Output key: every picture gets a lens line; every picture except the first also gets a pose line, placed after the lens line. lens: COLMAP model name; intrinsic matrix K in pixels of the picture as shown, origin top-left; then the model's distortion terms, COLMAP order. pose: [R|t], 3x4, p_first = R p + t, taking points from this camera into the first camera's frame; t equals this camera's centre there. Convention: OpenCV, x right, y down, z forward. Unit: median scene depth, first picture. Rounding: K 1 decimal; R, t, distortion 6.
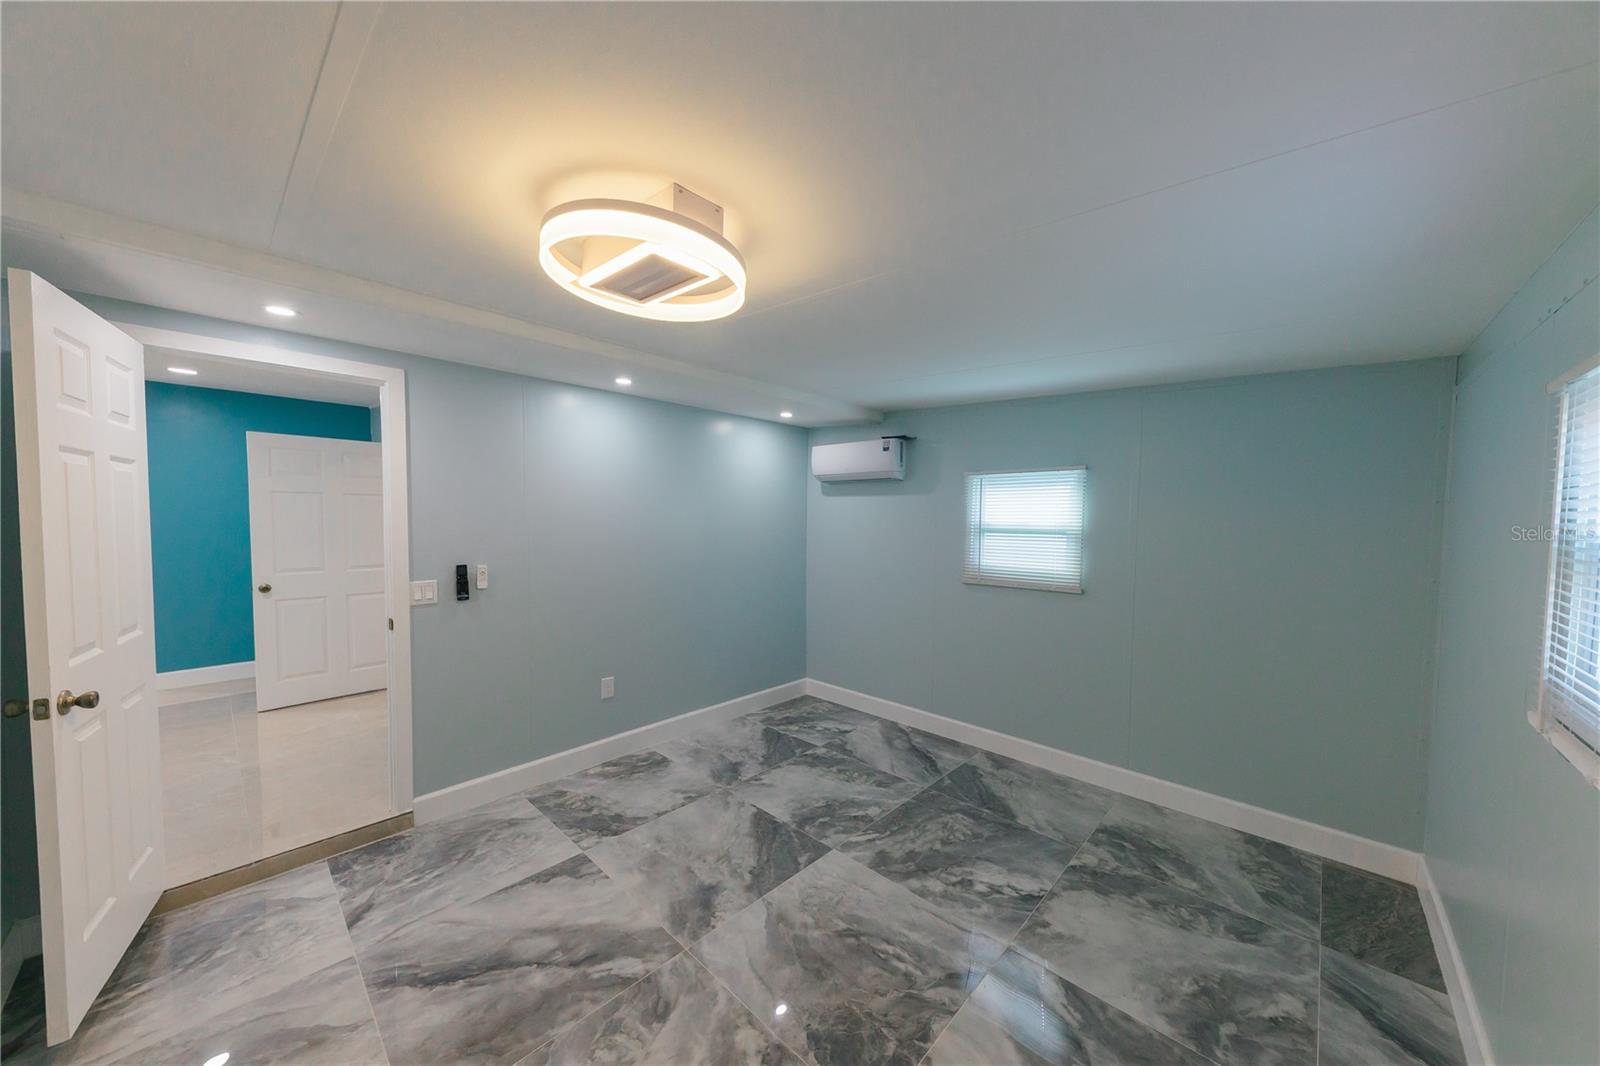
lens RADIAL K [[544.0, 0, 799.7], [0, 544.0, 540.4], [0, 0, 1]] dist [0.016262, -0.006520]
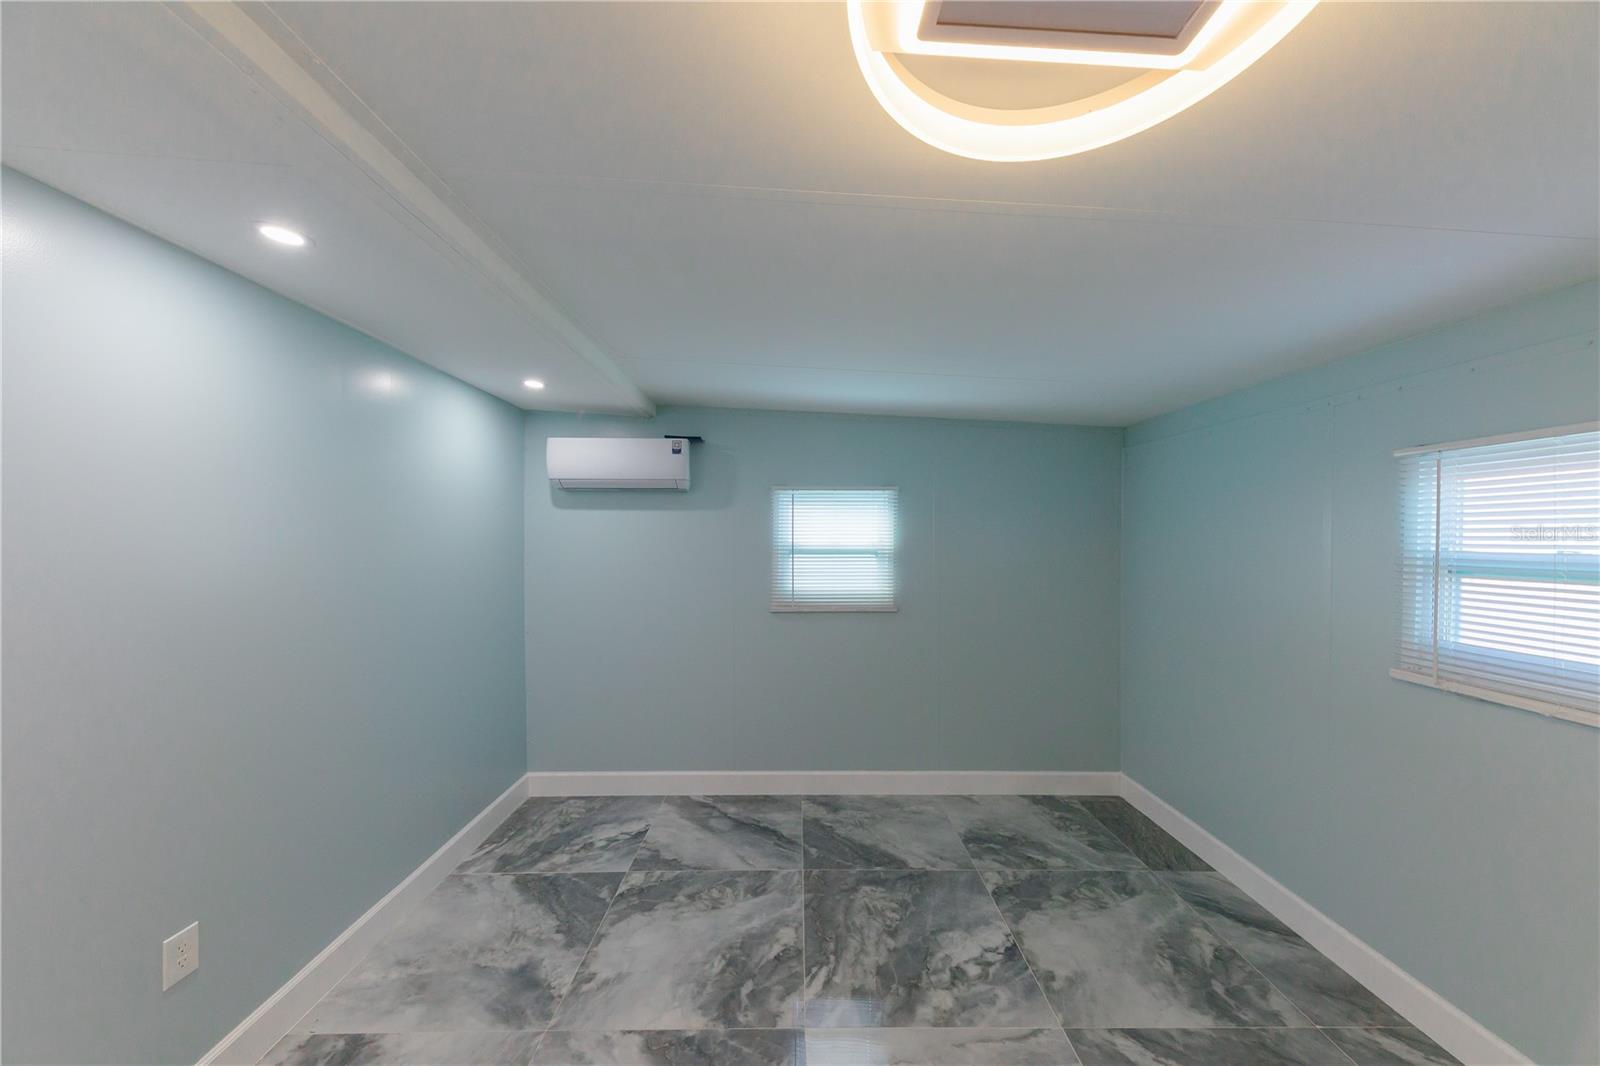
lens RADIAL K [[544.0, 0, 799.7], [0, 544.0, 540.4], [0, 0, 1]] dist [0.016262, -0.006520]
pose [[0.717709, -0.015477, 0.696171, -0.308191], [0.033328, 0.999371, -0.012142, -0.027797], [-0.695545, 0.031917, 0.717773, 0.369657]]
